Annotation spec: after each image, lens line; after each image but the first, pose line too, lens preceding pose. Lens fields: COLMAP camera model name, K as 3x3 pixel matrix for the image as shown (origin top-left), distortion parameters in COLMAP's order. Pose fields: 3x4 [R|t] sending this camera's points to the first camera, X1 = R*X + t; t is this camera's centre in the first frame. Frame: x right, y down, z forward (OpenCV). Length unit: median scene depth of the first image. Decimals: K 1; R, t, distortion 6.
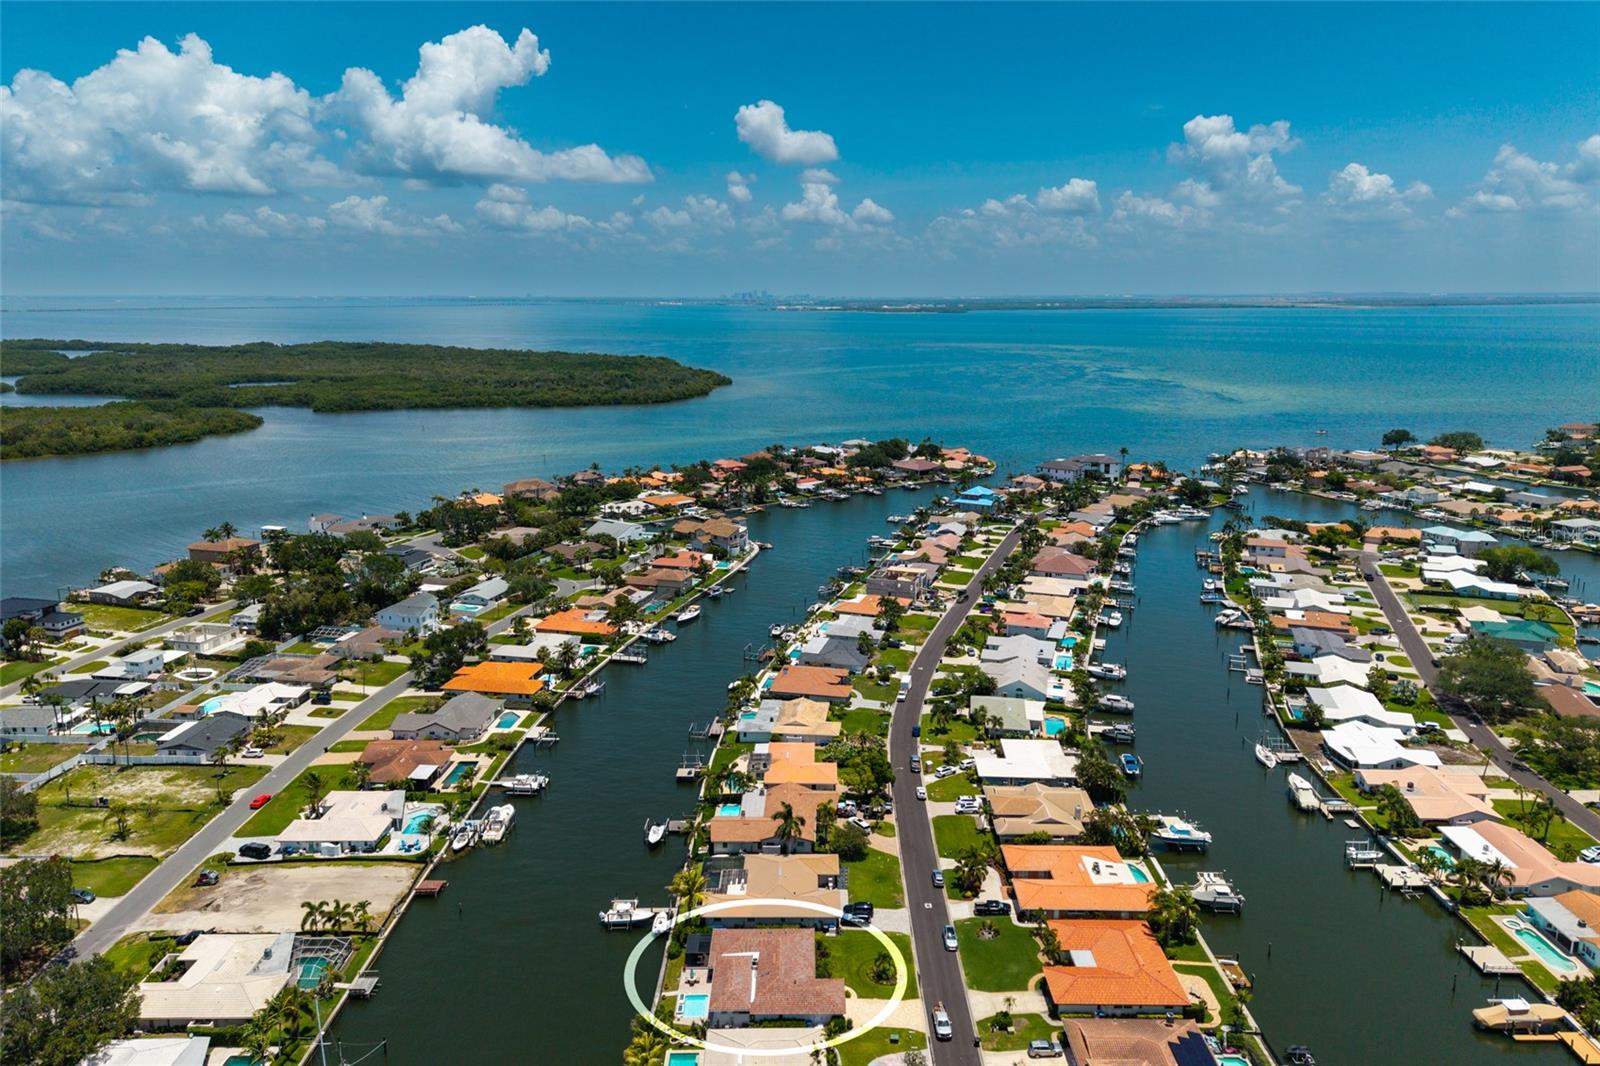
lens RADIAL K [[1056.2, 0, 806.8], [0, 1056.2, 527.6], [0, 0, 1]] dist [0.064845, -0.052450]
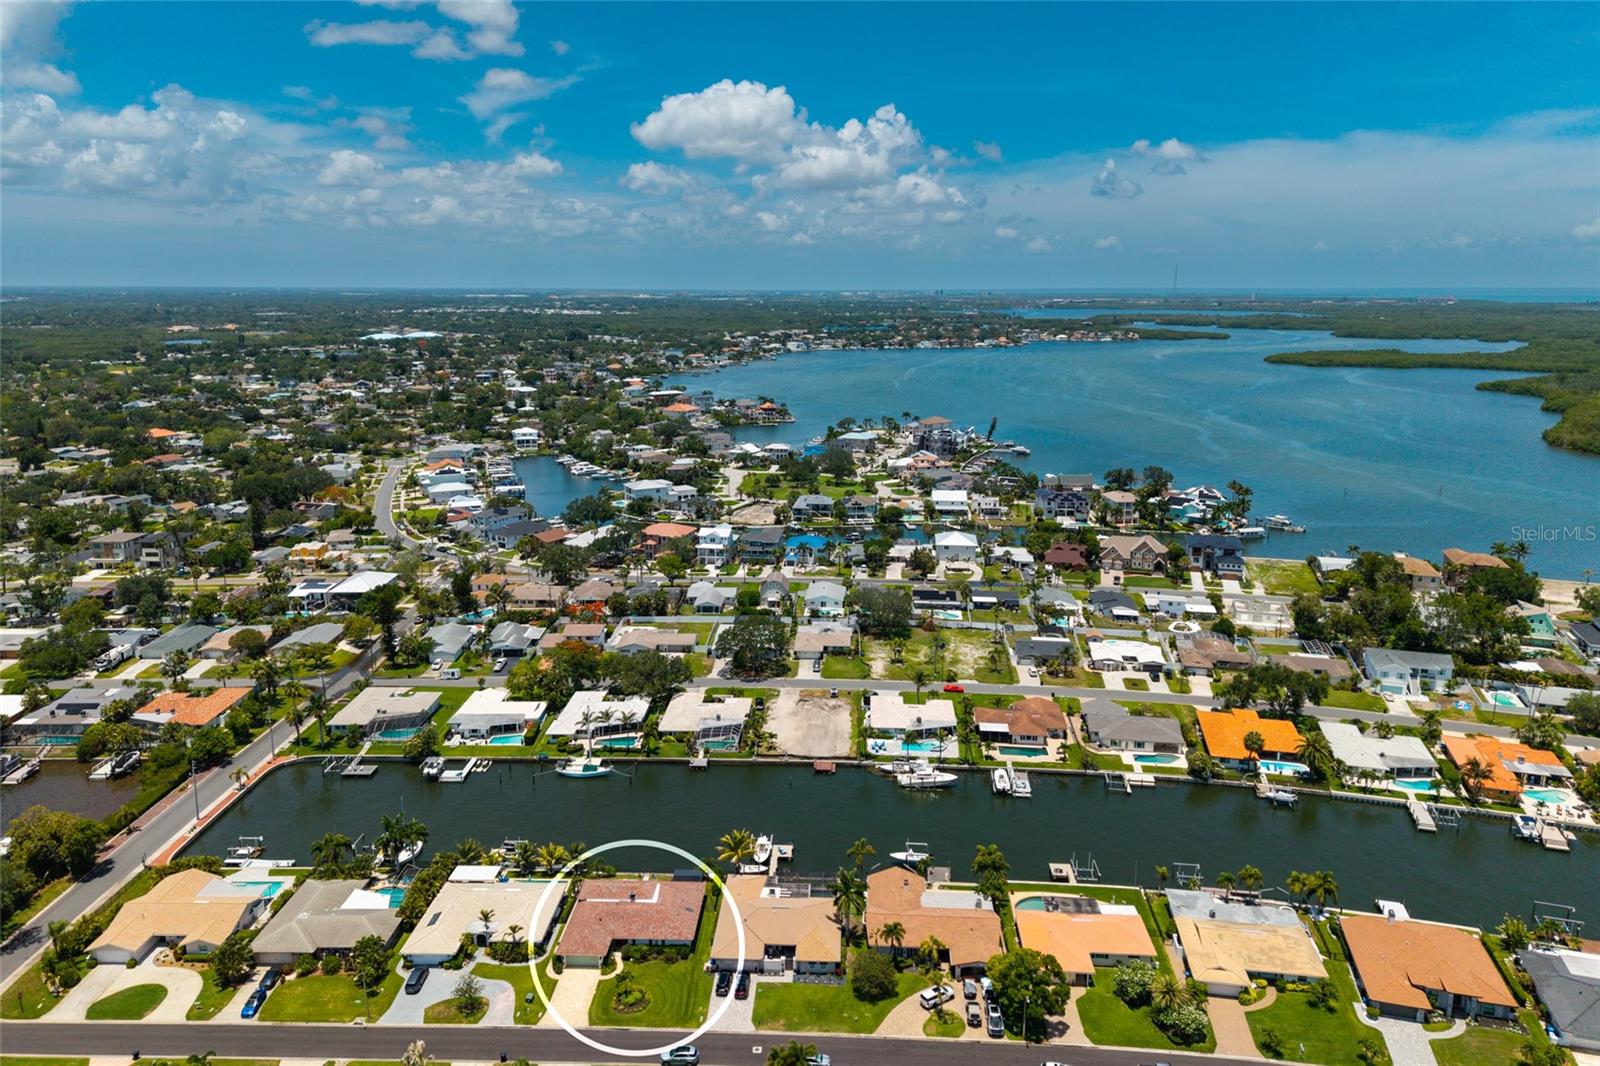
lens RADIAL K [[1056.2, 0, 798.8], [0, 1056.2, 535.1], [0, 0, 1]] dist [0.064845, -0.052450]
pose [[-0.044419, 0.233893, -0.971247, 0.544516], [-0.219742, 0.946109, 0.237889, -0.140328], [0.974546, 0.223990, 0.009371, 0.641013]]
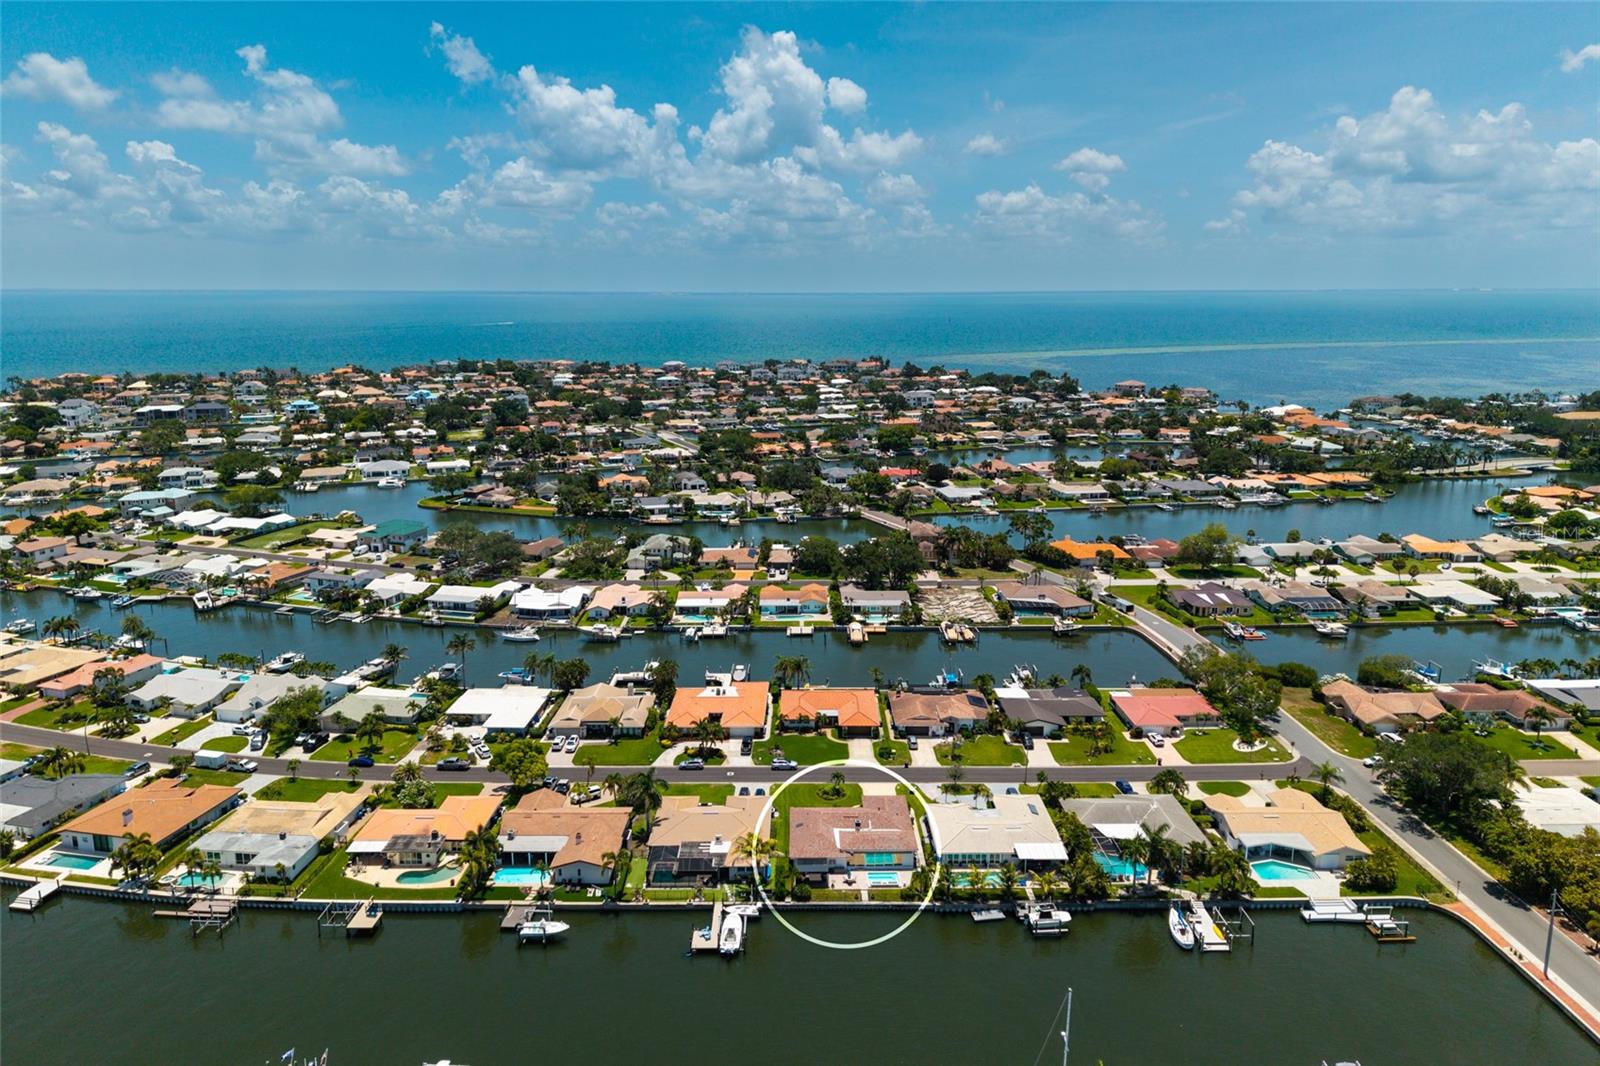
lens RADIAL K [[1056.2, 0, 801.2], [0, 1056.2, 516.9], [0, 0, 1]] dist [0.064845, -0.052450]
pose [[-0.005142, -0.209490, 0.977797, -0.628079], [0.218687, 0.953906, 0.205521, -0.078506], [-0.975781, 0.214889, 0.040908, 0.563972]]
